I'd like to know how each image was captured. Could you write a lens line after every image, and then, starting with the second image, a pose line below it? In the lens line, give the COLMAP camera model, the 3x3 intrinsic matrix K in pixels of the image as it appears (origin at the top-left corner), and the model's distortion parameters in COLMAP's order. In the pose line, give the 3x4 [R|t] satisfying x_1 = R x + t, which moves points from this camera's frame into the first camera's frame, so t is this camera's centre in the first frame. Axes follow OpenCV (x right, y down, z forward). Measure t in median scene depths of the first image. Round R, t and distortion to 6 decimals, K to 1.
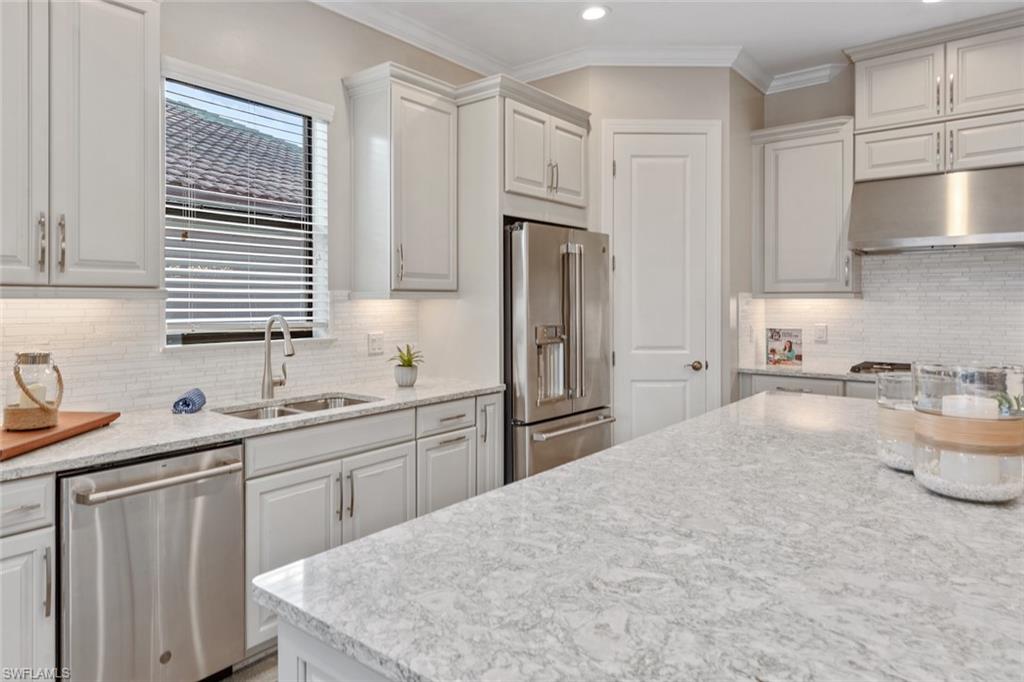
lens RADIAL K [[561.8, 0, 509.3], [0, 561.8, 302.6], [0, 0, 1]] dist [-0.000865, -0.000240]
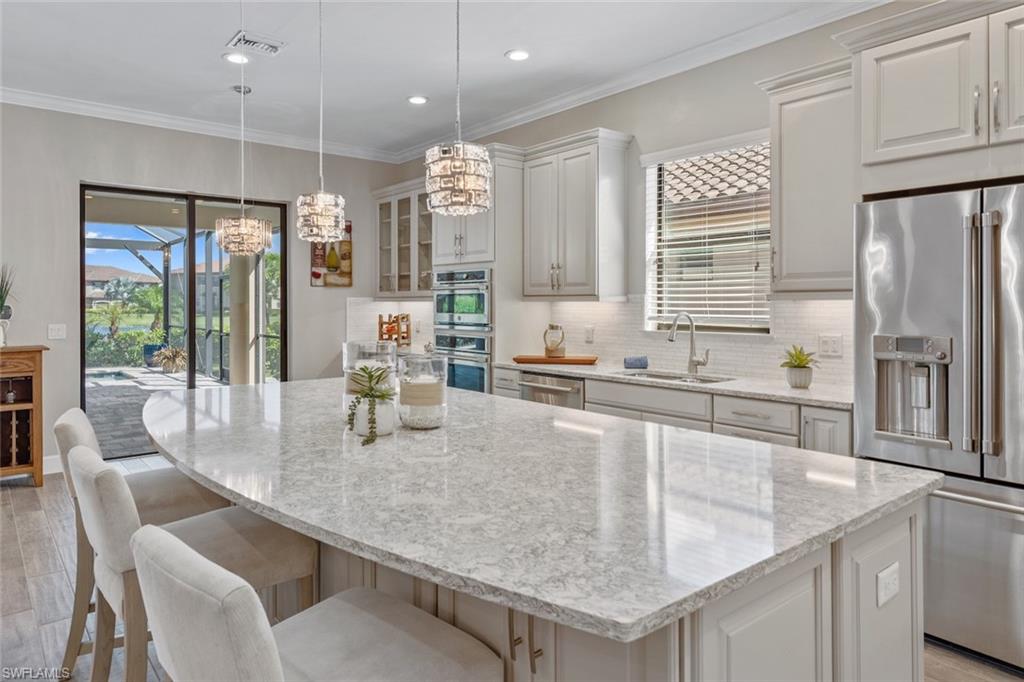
lens RADIAL K [[561.8, 0, 509.3], [0, 561.8, 302.6], [0, 0, 1]] dist [-0.000865, -0.000240]
pose [[-0.074274, -0.003287, -0.997232, 0.951318], [-0.002939, 0.999991, -0.003077, 0.002586], [0.997234, 0.002703, -0.074283, 0.624415]]
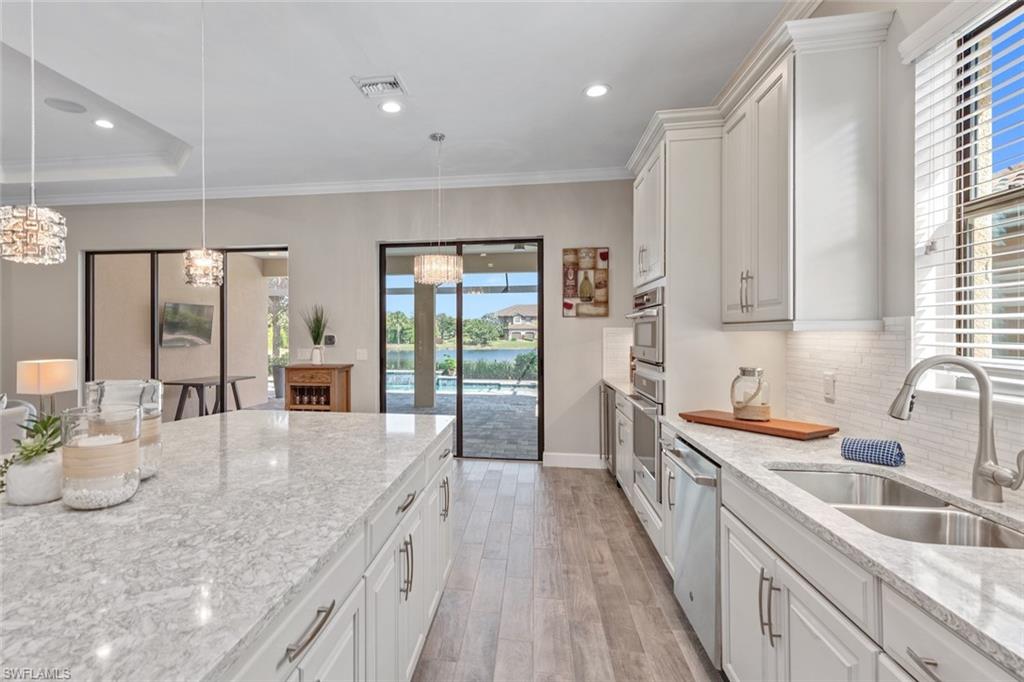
lens RADIAL K [[497.5, 0, 512.4], [0, 497.5, 335.7], [0, 0, 1]] dist [-0.000432, -0.000285]
pose [[-0.773091, 0.001038, -0.634294, 0.268488], [-0.002666, 0.999985, 0.004886, -0.001462], [0.634289, 0.005468, -0.773077, 1.044403]]
